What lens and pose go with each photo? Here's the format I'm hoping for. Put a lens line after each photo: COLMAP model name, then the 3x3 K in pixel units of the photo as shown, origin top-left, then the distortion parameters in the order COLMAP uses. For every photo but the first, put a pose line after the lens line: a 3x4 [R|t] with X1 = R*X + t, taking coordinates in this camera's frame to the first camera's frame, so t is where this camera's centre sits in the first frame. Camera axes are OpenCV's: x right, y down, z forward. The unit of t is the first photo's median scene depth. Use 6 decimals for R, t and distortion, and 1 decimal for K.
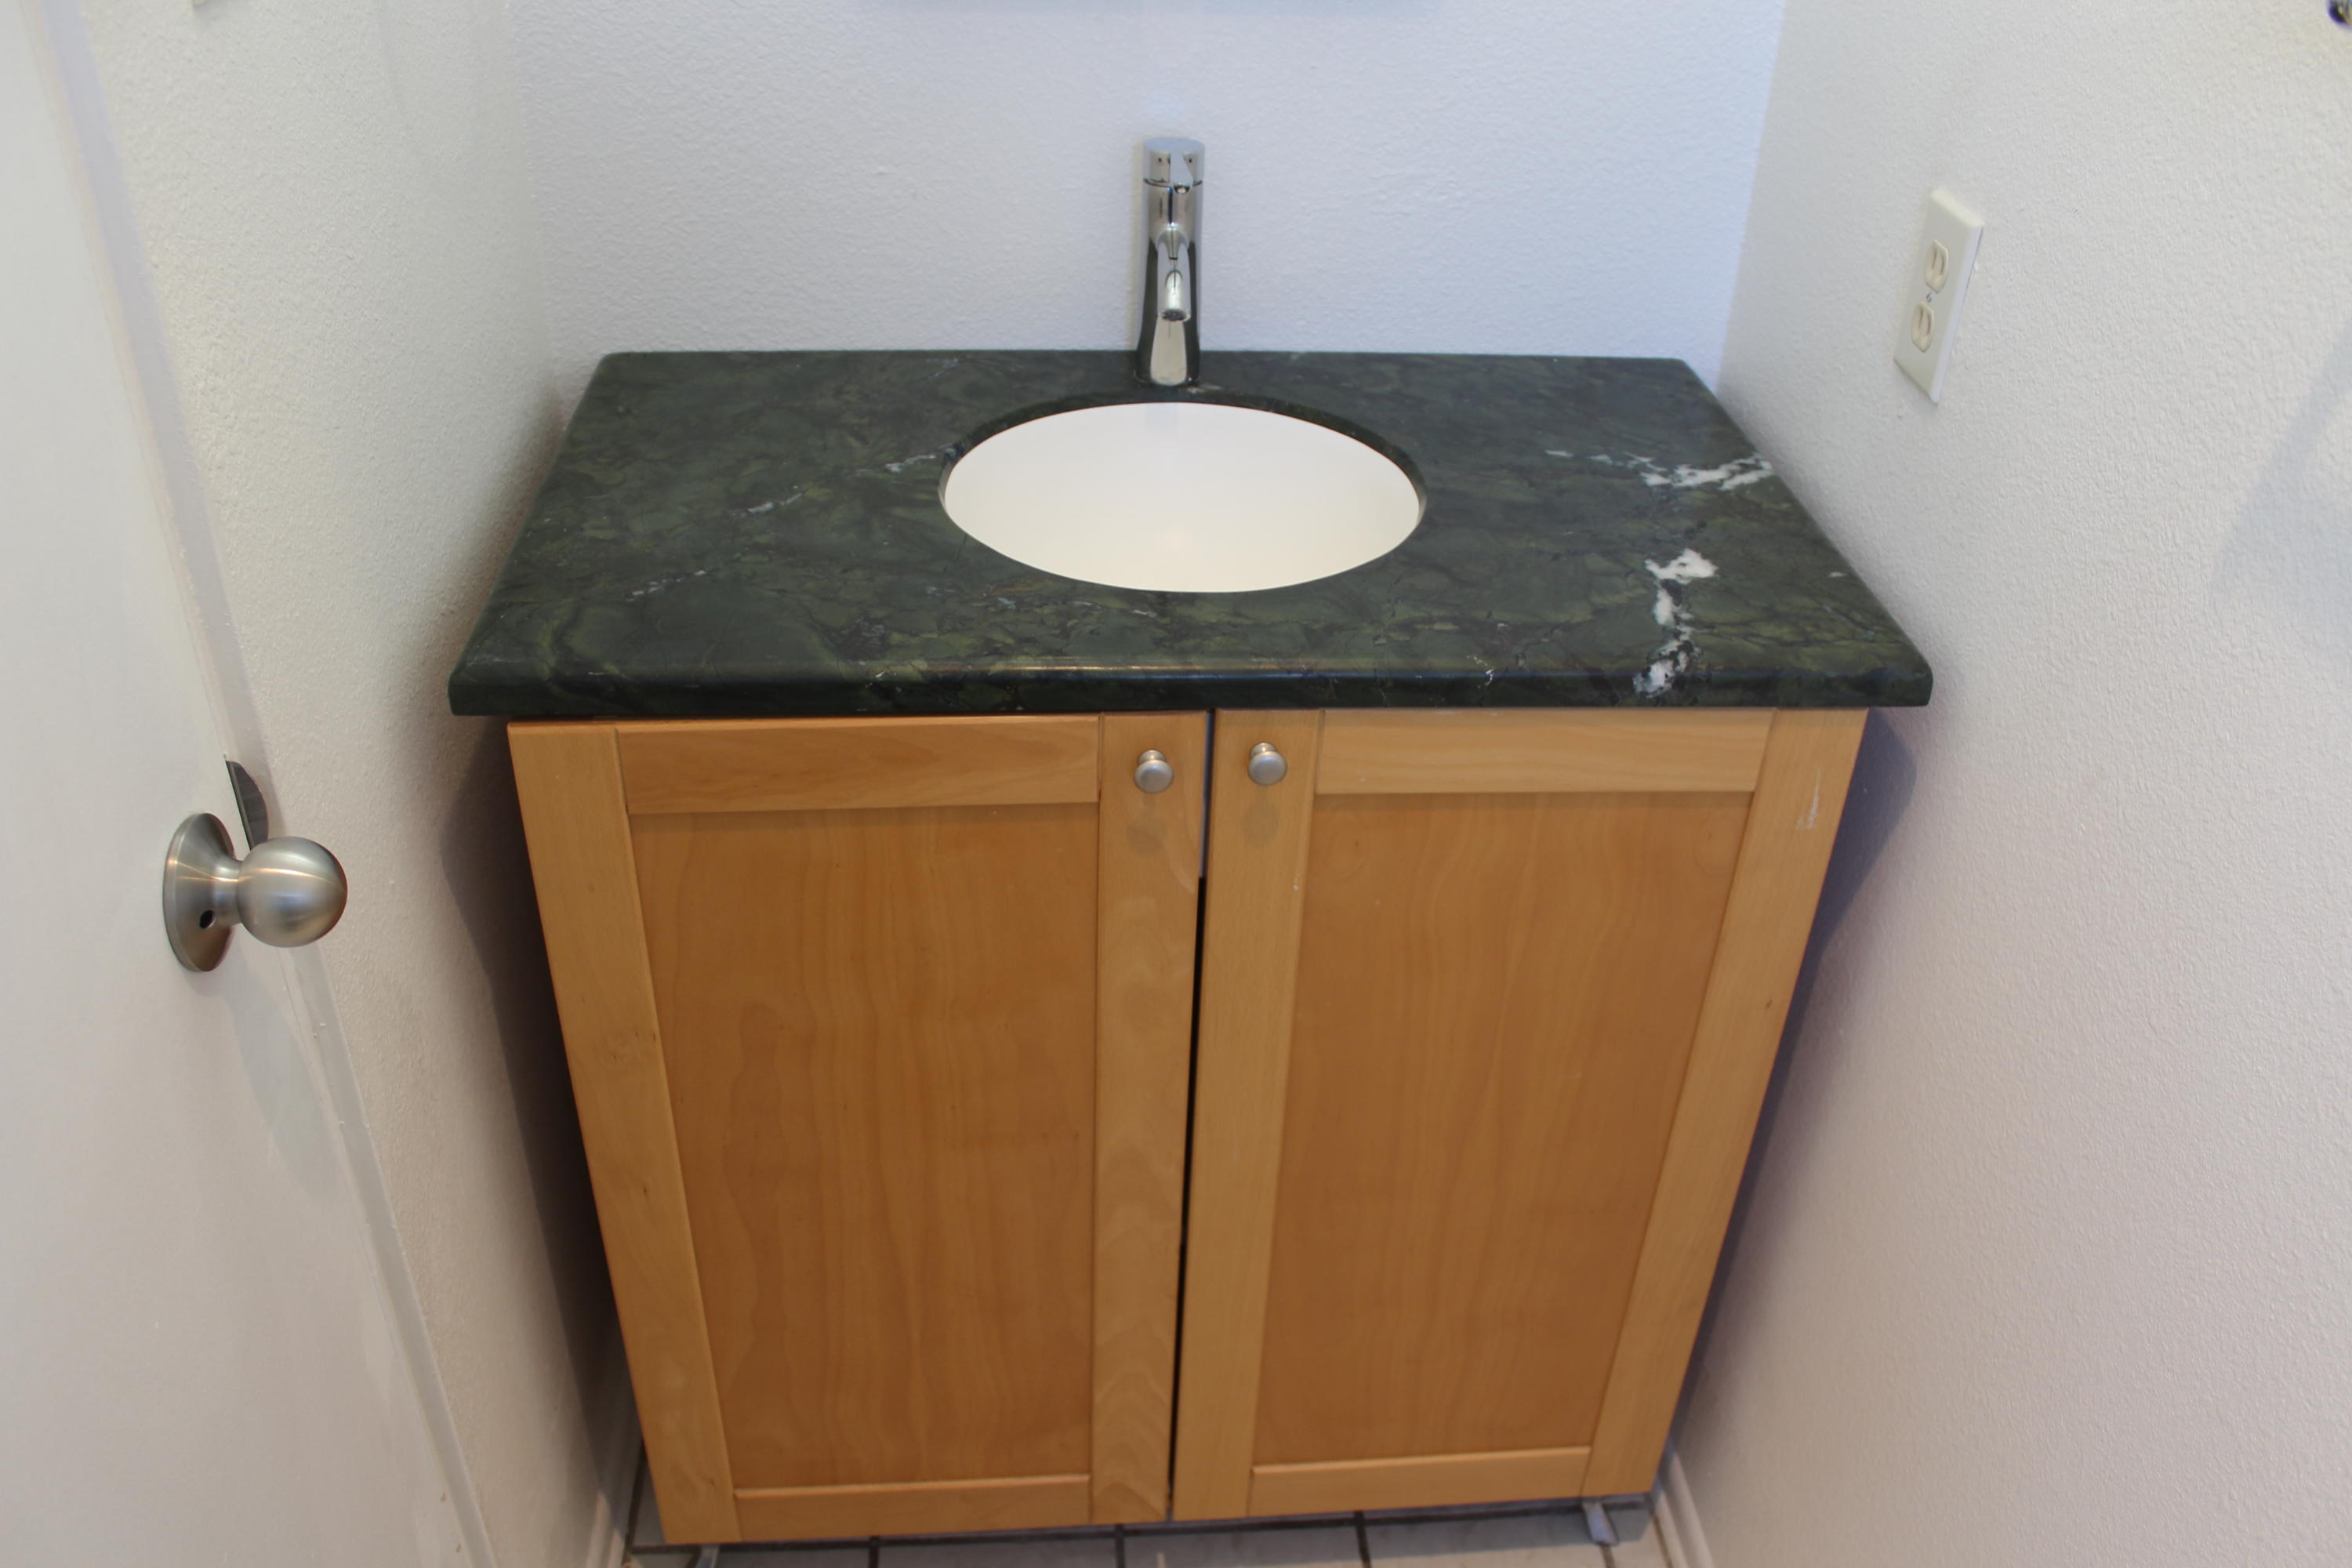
lens RADIAL K [[1915.7, 0, 1158.9], [0, 1915.7, 776.1], [0, 0, 1]] dist [-0.146312, 0.095284]
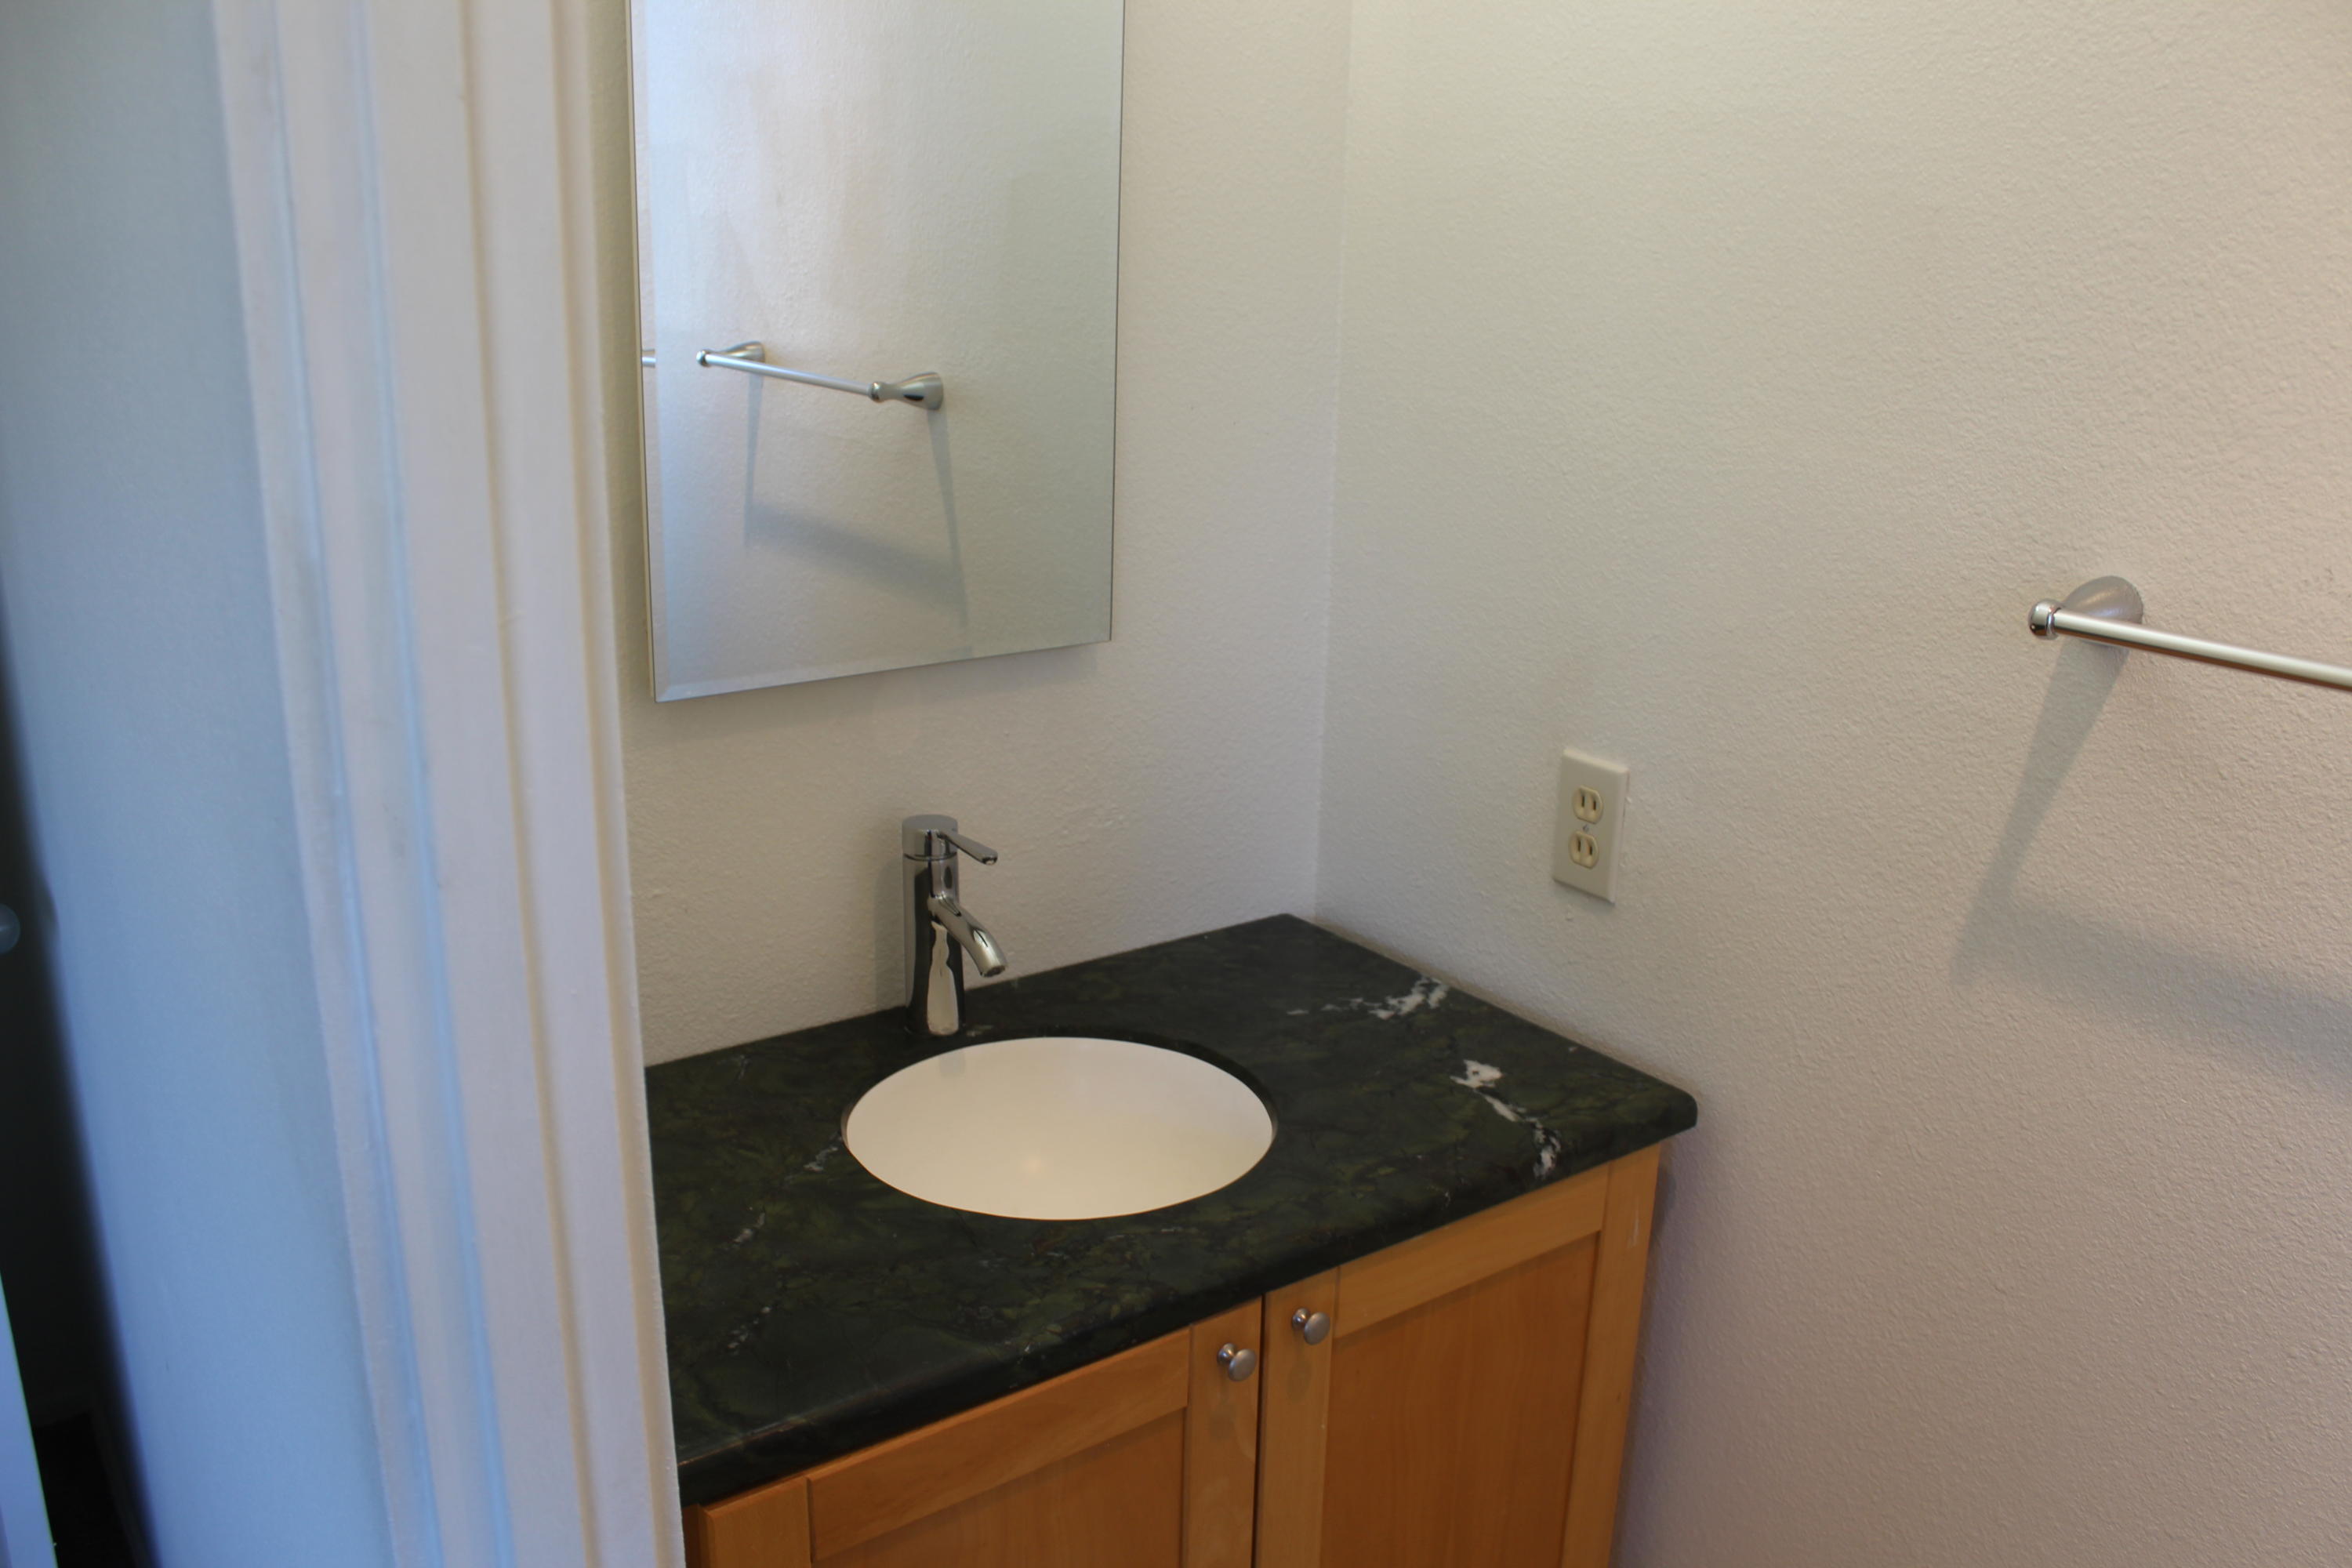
lens RADIAL K [[1915.7, 0, 1196.9], [0, 1915.7, 780.9], [0, 0, 1]] dist [-0.146312, 0.095284]
pose [[0.850426, -0.163946, 0.499898, -0.500584], [0.297135, 0.933819, -0.199231, -0.102223], [-0.434151, 0.317968, 0.842858, -0.035371]]
